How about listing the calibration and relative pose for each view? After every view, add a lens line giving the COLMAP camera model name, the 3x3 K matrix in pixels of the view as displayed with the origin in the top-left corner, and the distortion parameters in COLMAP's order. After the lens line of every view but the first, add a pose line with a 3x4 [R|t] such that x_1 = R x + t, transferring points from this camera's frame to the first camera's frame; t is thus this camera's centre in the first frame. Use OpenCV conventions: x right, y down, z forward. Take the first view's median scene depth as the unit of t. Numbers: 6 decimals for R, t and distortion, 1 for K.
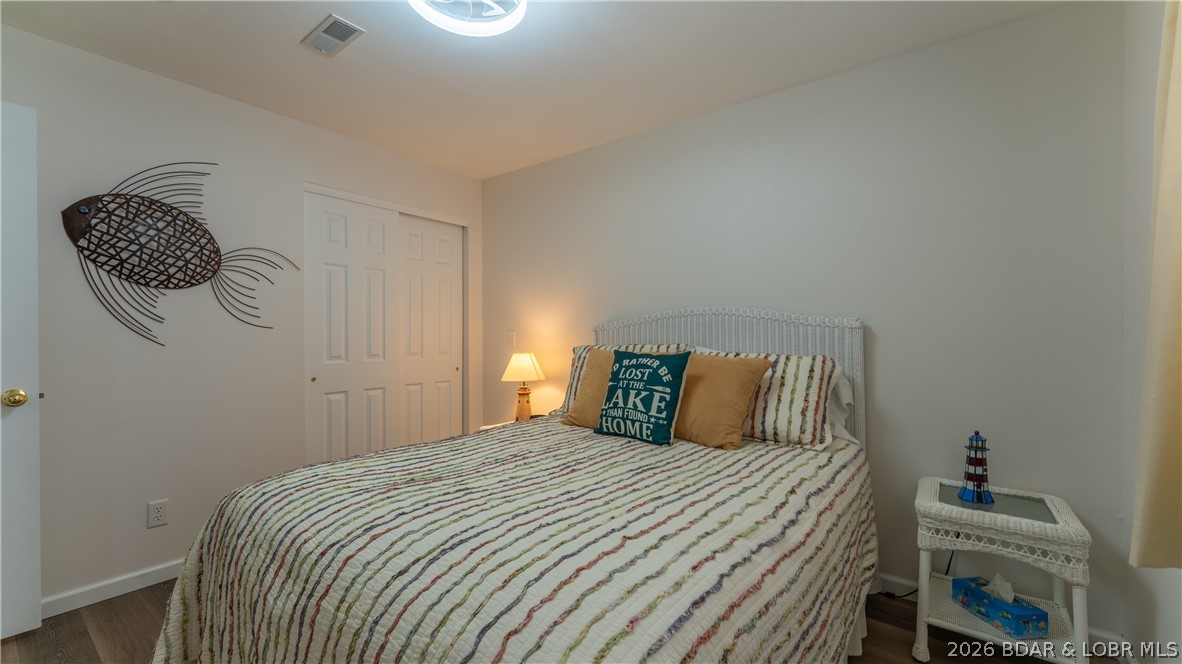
lens RADIAL K [[474.1, 0, 585.3], [0, 474.1, 334.1], [0, 0, 1]] dist [0.001260, -0.000415]
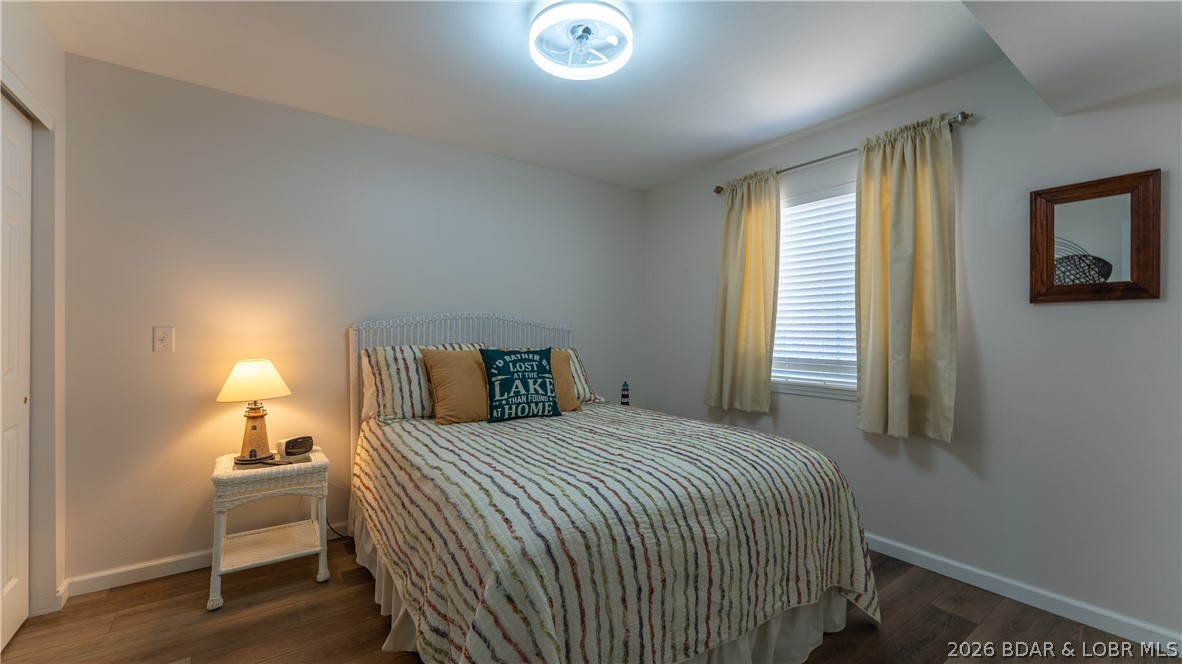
lens RADIAL K [[474.1, 0, 585.3], [0, 474.1, 334.1], [0, 0, 1]] dist [0.001260, -0.000415]
pose [[0.278585, 0.002087, 0.960409, -1.075819], [-0.004146, 0.999991, -0.000971, -0.001098], [-0.960403, -0.003711, 0.278591, 0.513409]]
